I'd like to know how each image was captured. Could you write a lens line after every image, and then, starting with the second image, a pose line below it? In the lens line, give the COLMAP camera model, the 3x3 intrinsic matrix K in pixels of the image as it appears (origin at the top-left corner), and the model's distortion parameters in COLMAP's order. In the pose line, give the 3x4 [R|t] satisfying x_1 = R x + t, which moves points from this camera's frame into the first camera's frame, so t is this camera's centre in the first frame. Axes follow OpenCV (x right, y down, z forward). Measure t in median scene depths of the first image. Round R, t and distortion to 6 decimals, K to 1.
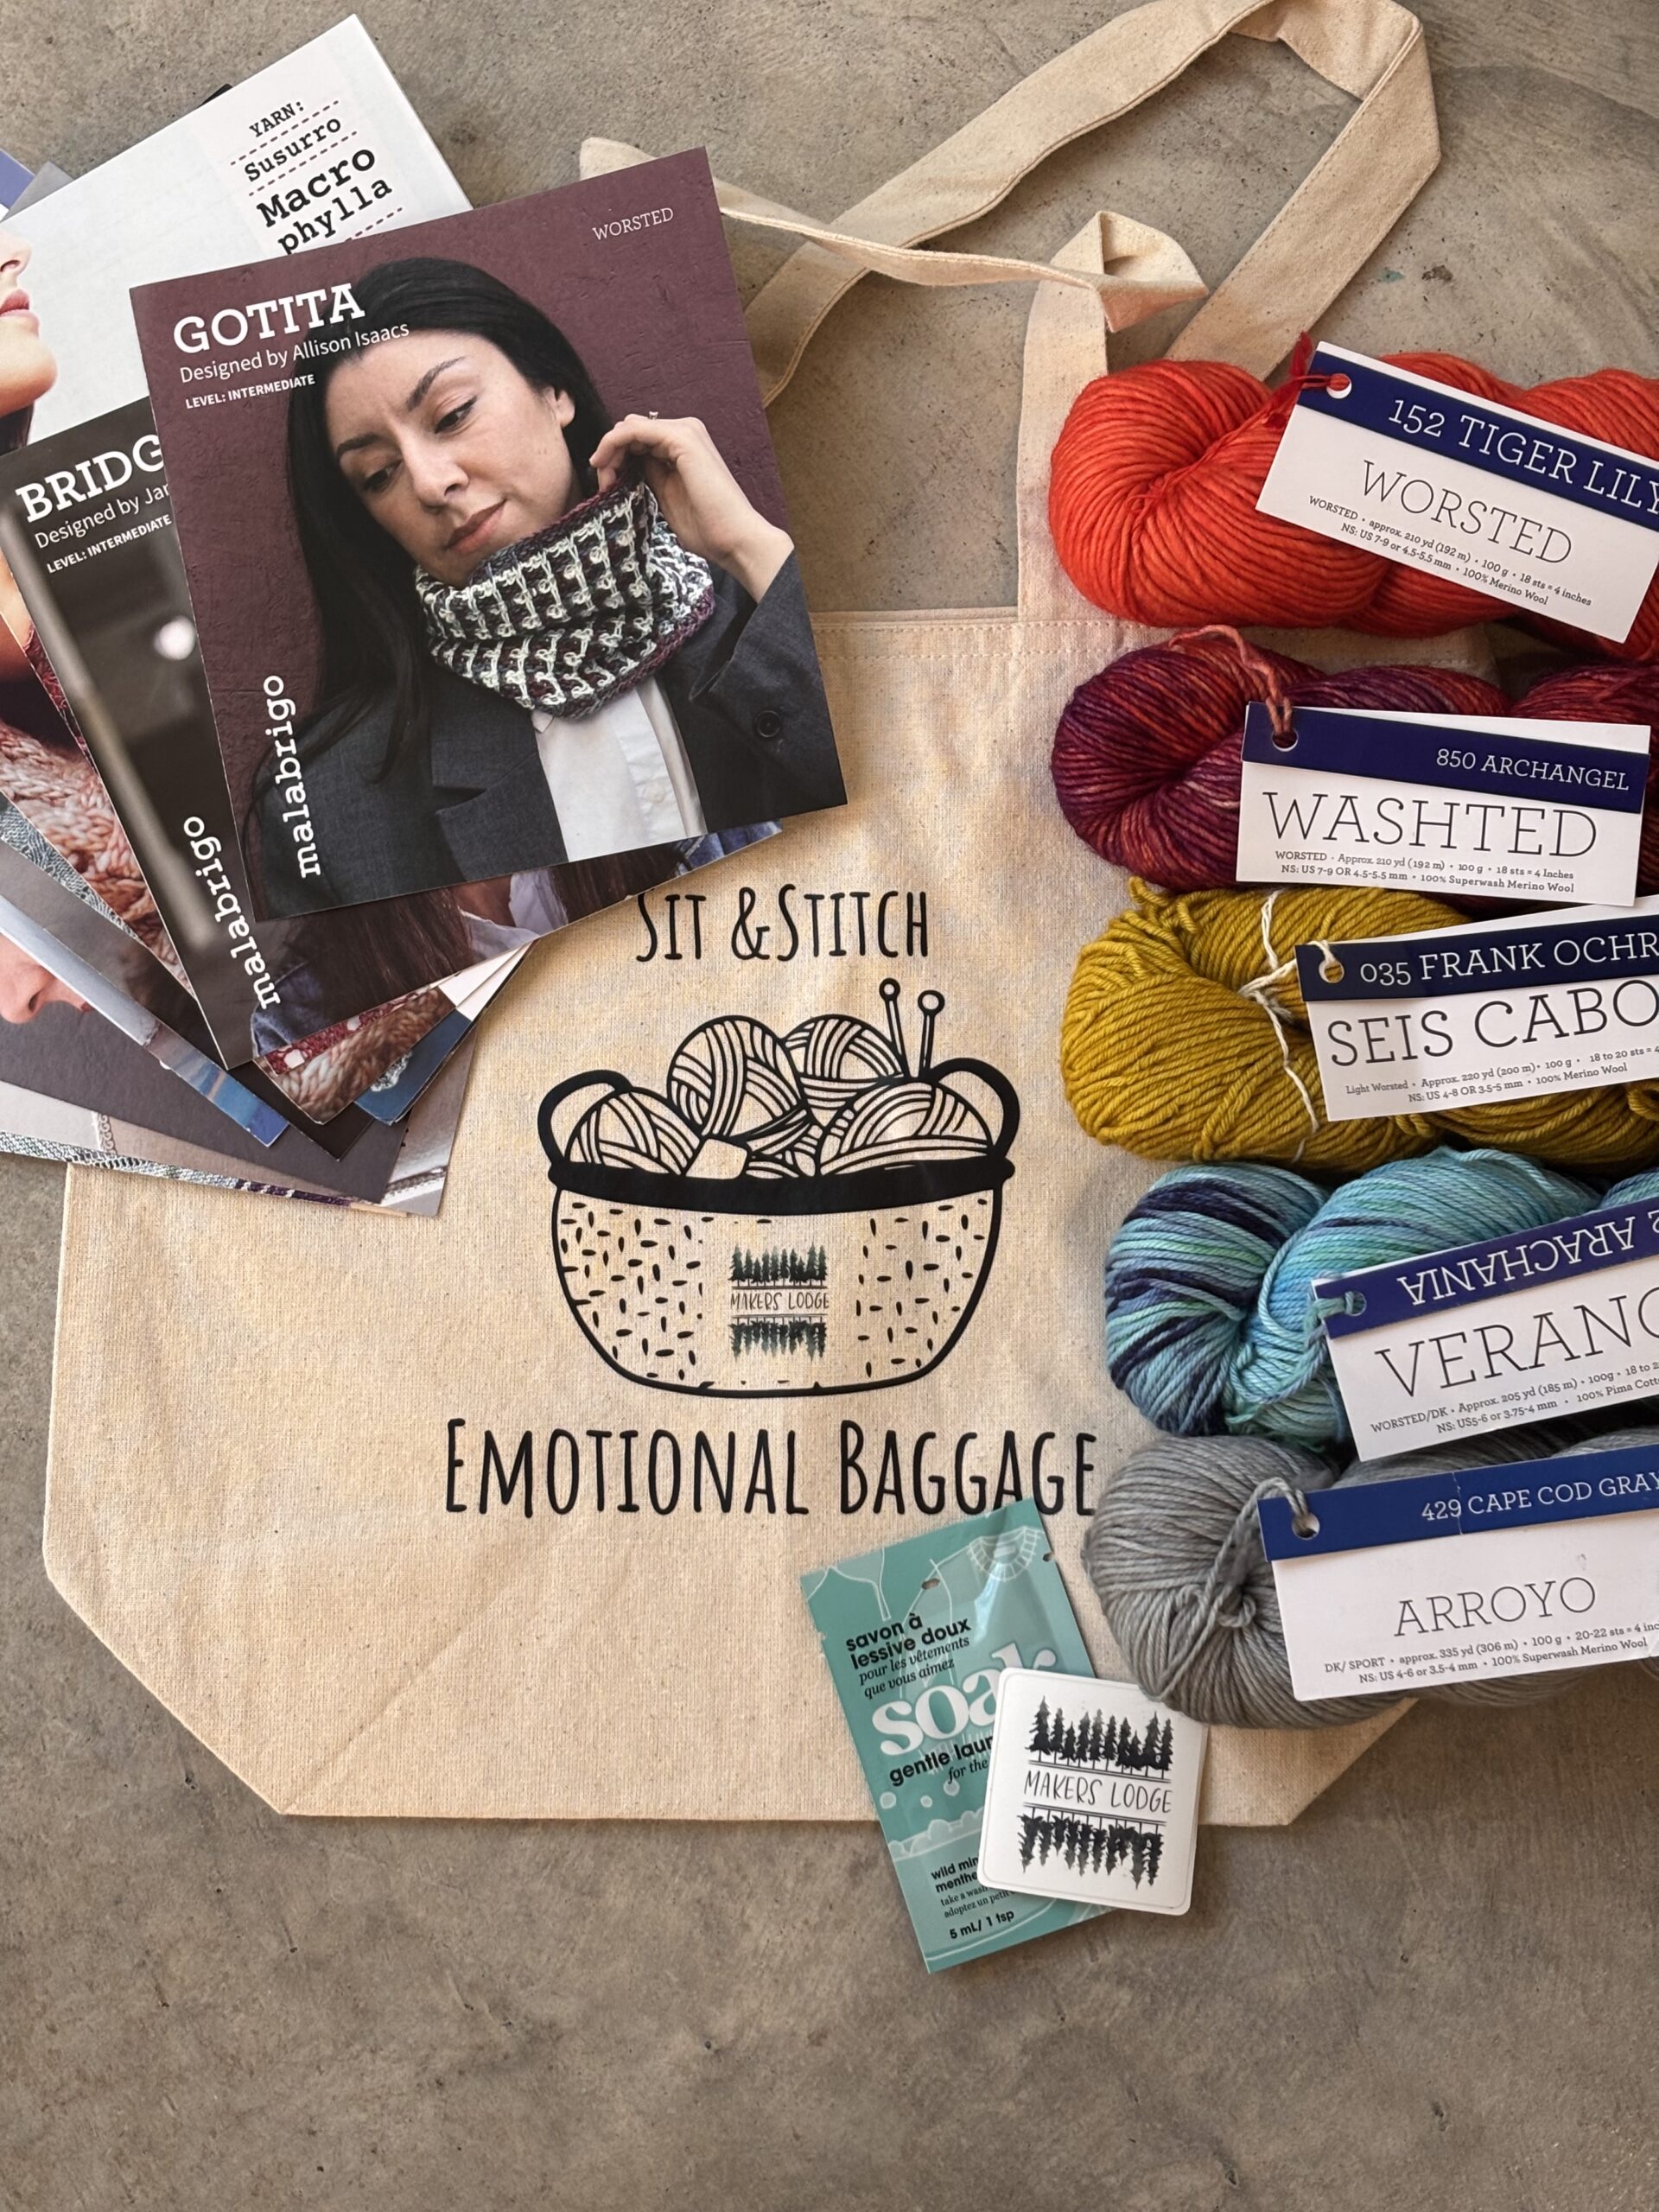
lens RADIAL K [[3361.3, 0, 829.5], [0, 3361.3, 1106.0], [0, 0, 1]] dist [0.276789, -1.141261]
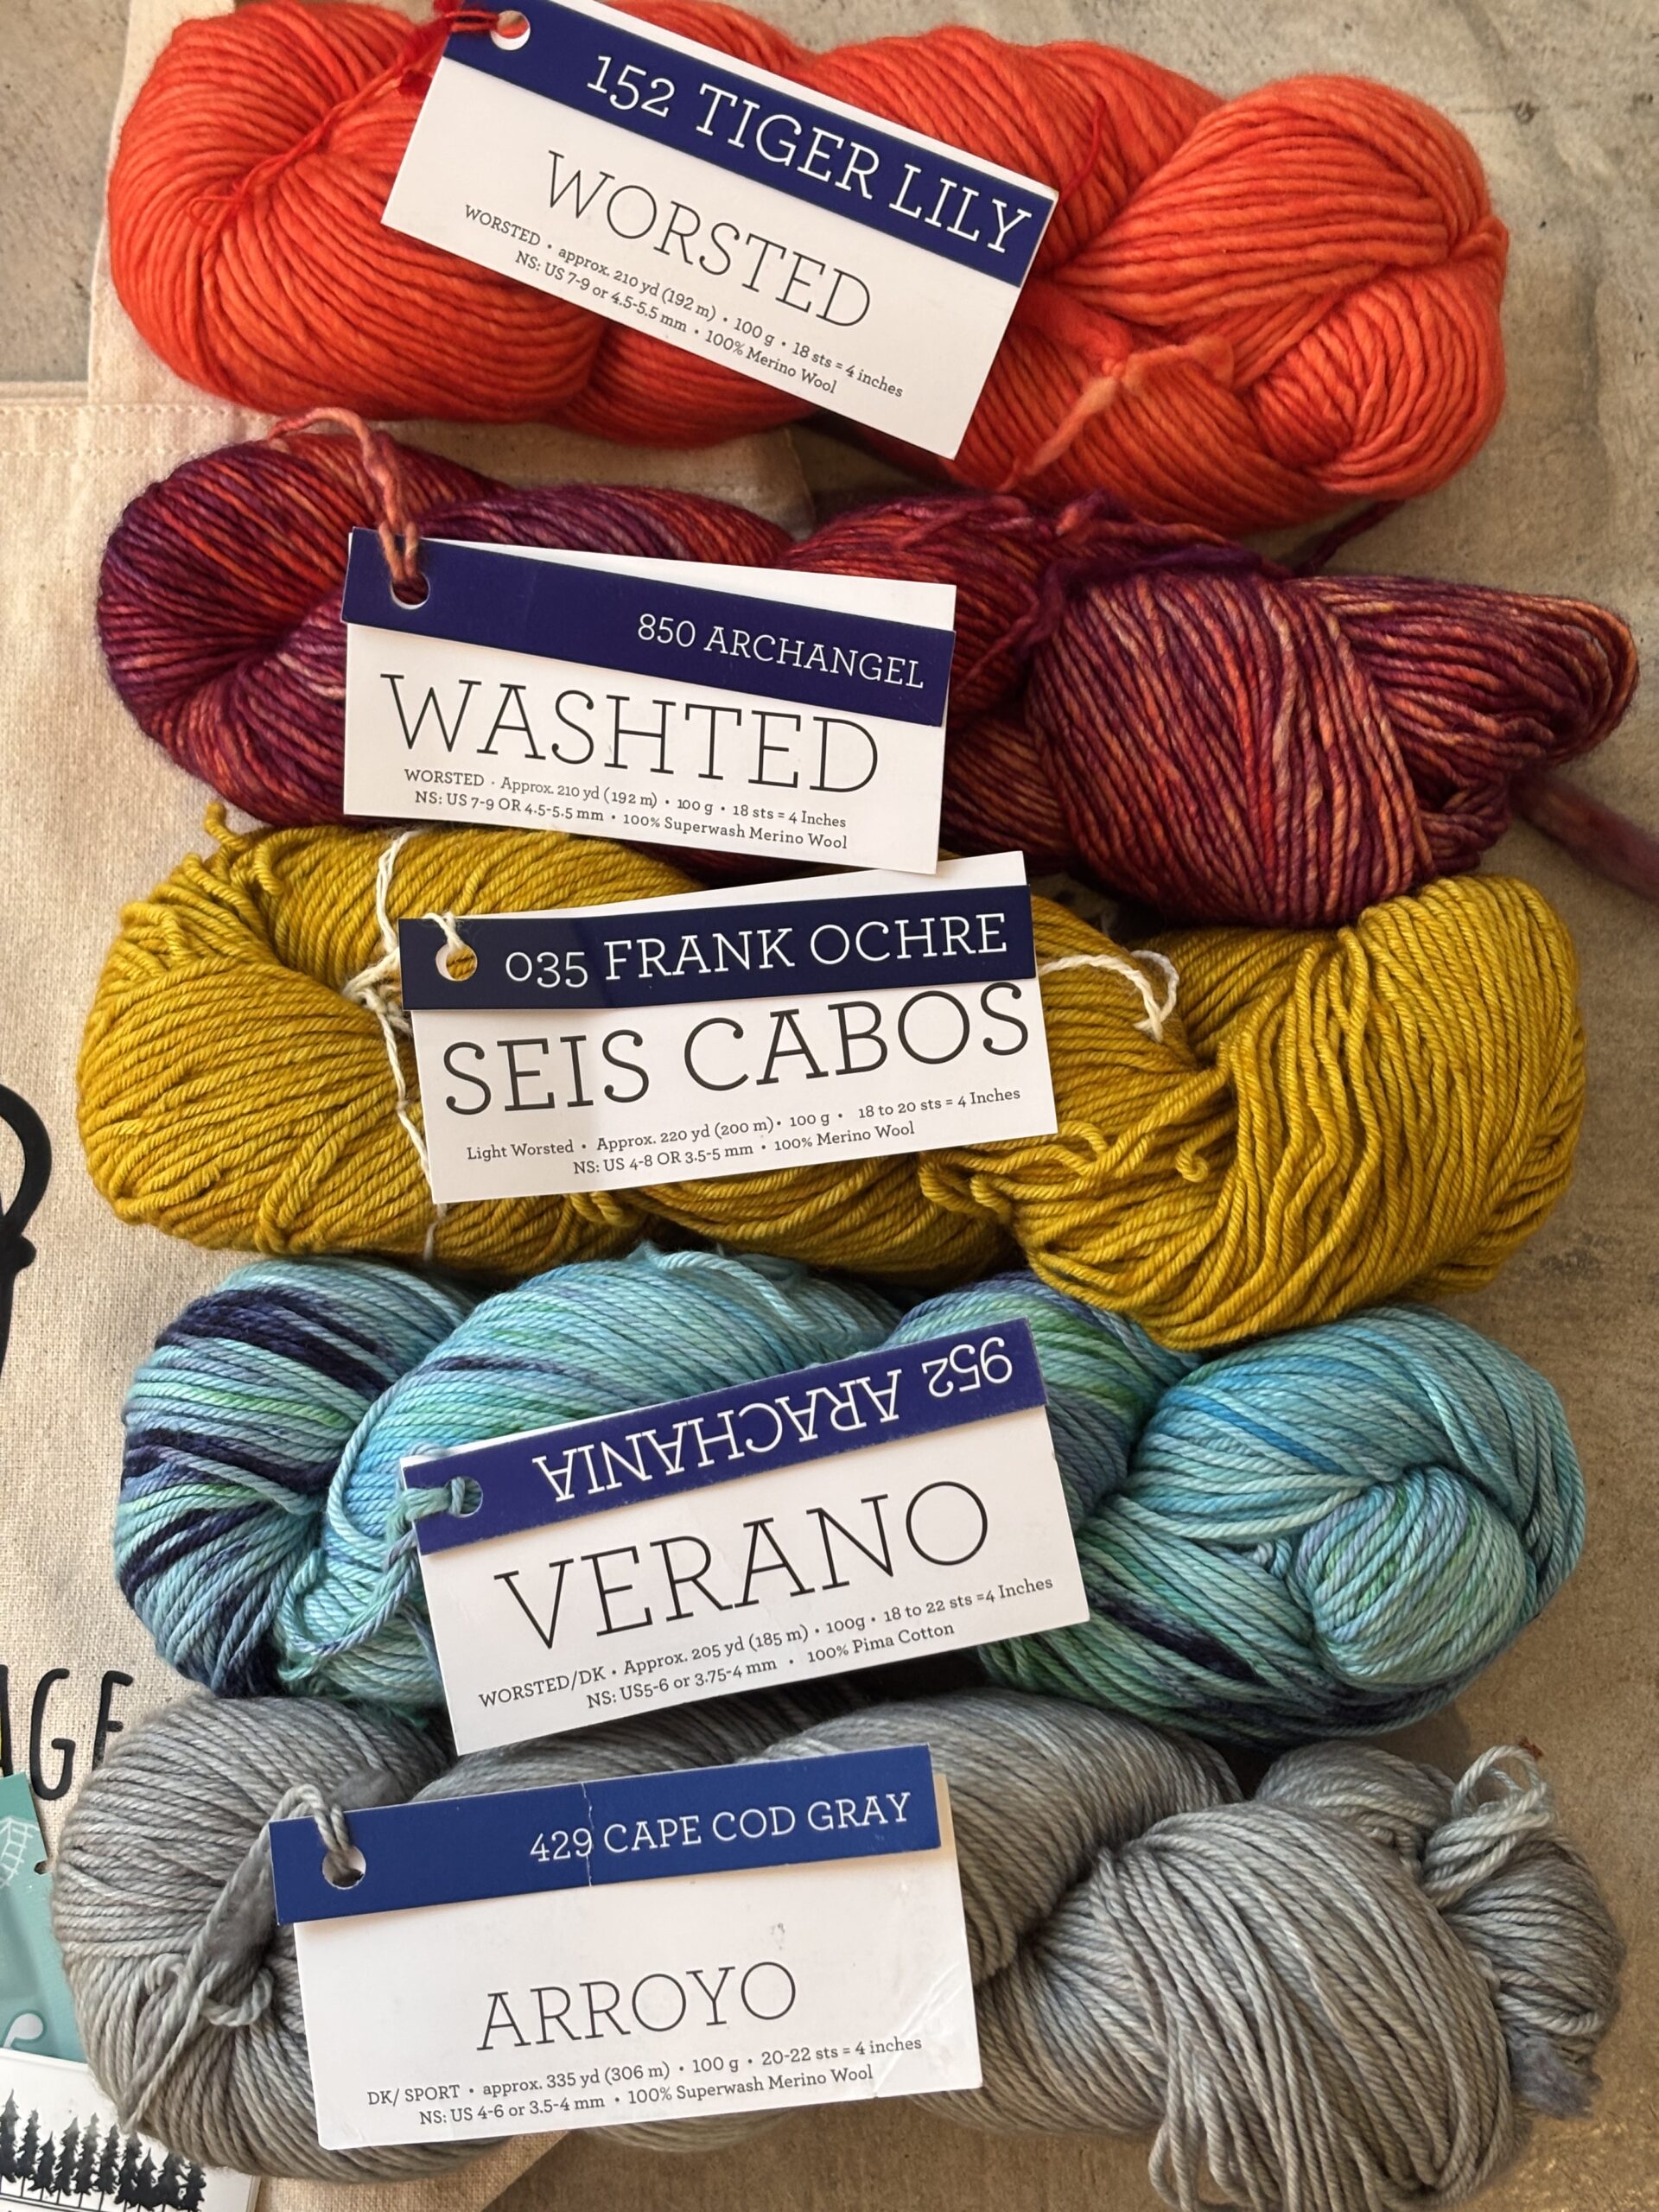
lens RADIAL K [[3361.3, 0, 829.5], [0, 3361.3, 1106.0], [0, 0, 1]] dist [0.276789, -1.141261]
pose [[0.999629, 0.026257, 0.007172, 0.211760], [-0.026362, 0.999540, 0.014969, -0.024201], [-0.006775, -0.015152, 0.999862, 0.370547]]
